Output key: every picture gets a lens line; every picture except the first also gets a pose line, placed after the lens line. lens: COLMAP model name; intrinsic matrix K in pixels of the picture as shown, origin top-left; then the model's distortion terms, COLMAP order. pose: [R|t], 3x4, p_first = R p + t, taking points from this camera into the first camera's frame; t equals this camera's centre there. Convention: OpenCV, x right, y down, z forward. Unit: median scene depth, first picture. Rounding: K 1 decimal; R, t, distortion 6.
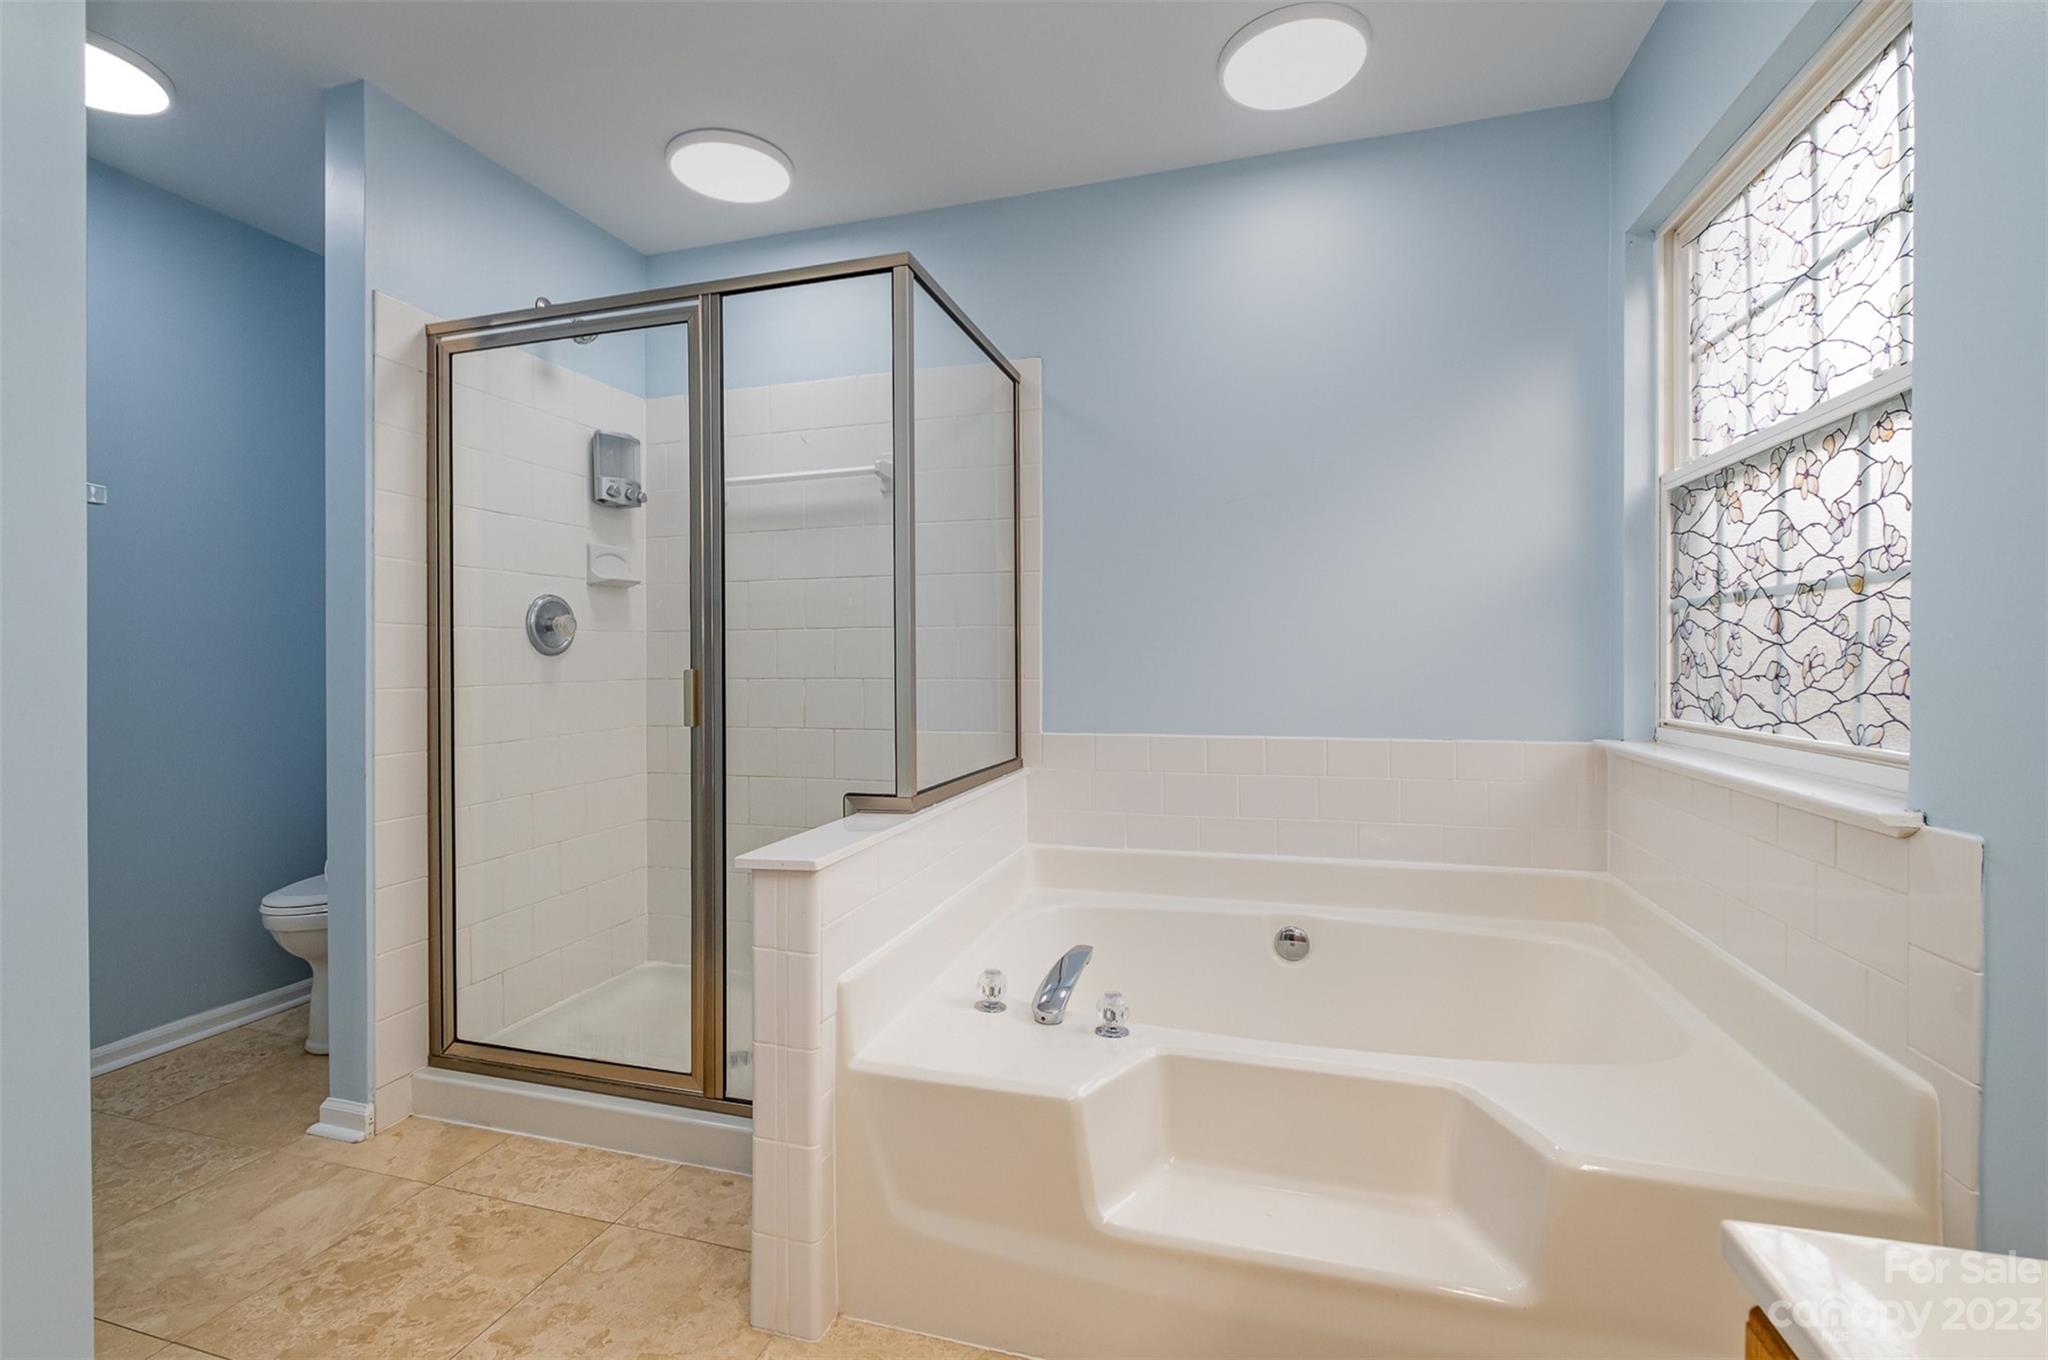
lens RADIAL K [[896.1, 0, 1018.0], [0, 896.1, 668.2], [0, 0, 1]] dist [-0.002451, -0.000025]
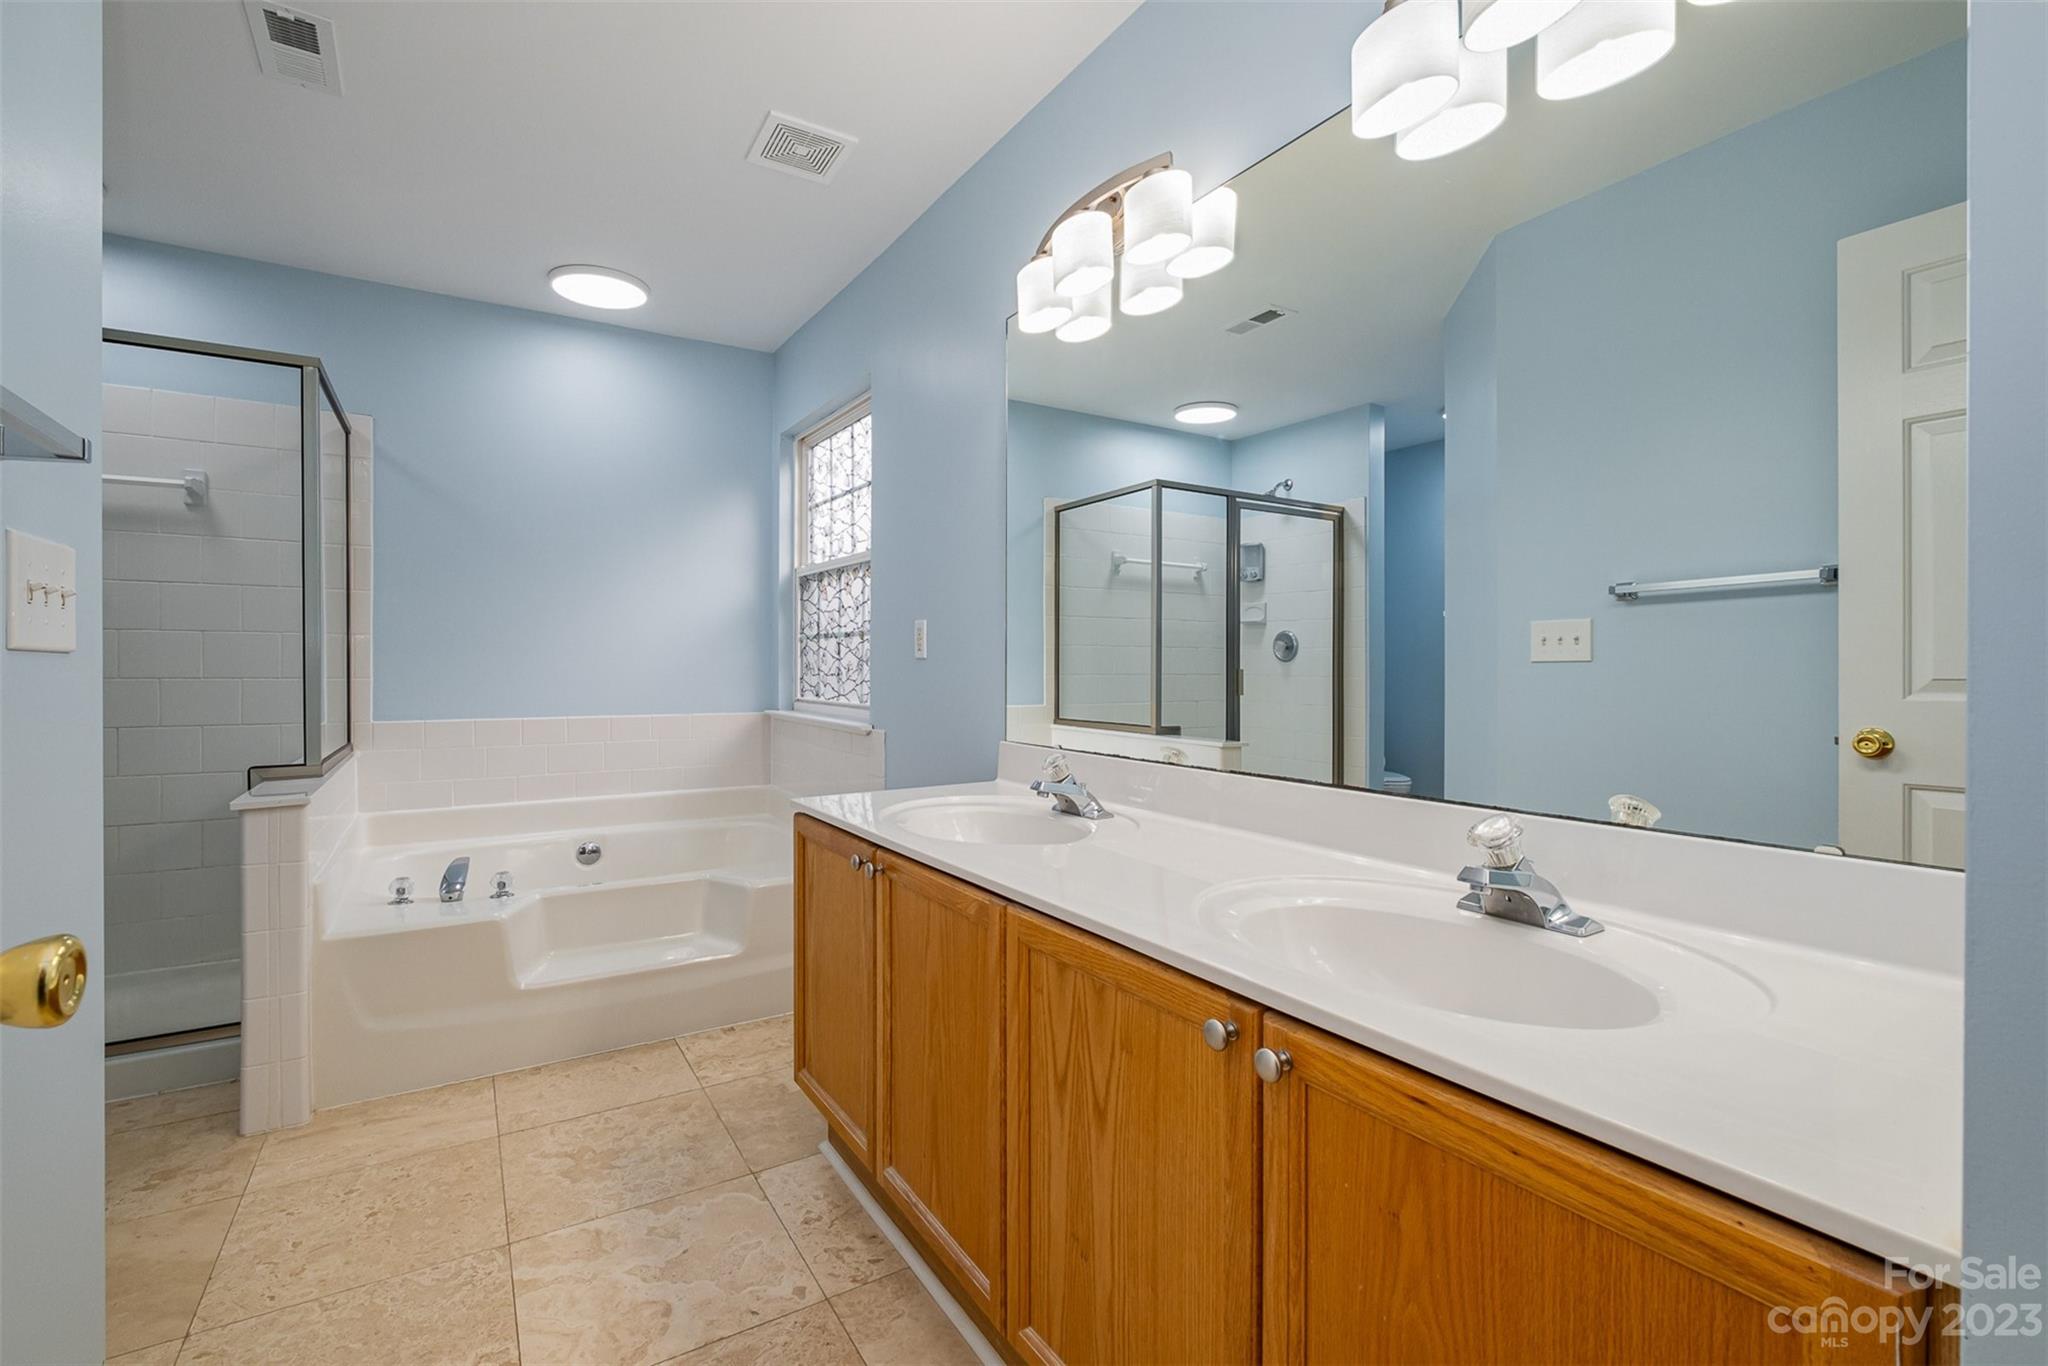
lens RADIAL K [[896.1, 0, 1011.0], [0, 896.1, 672.9], [0, 0, 1]] dist [-0.002451, -0.000025]
pose [[0.669310, 0.001188, 0.742983, -0.436794], [-0.002138, 0.999998, 0.000327, 0.003786], [-0.742980, -0.001807, 0.669311, -0.689068]]
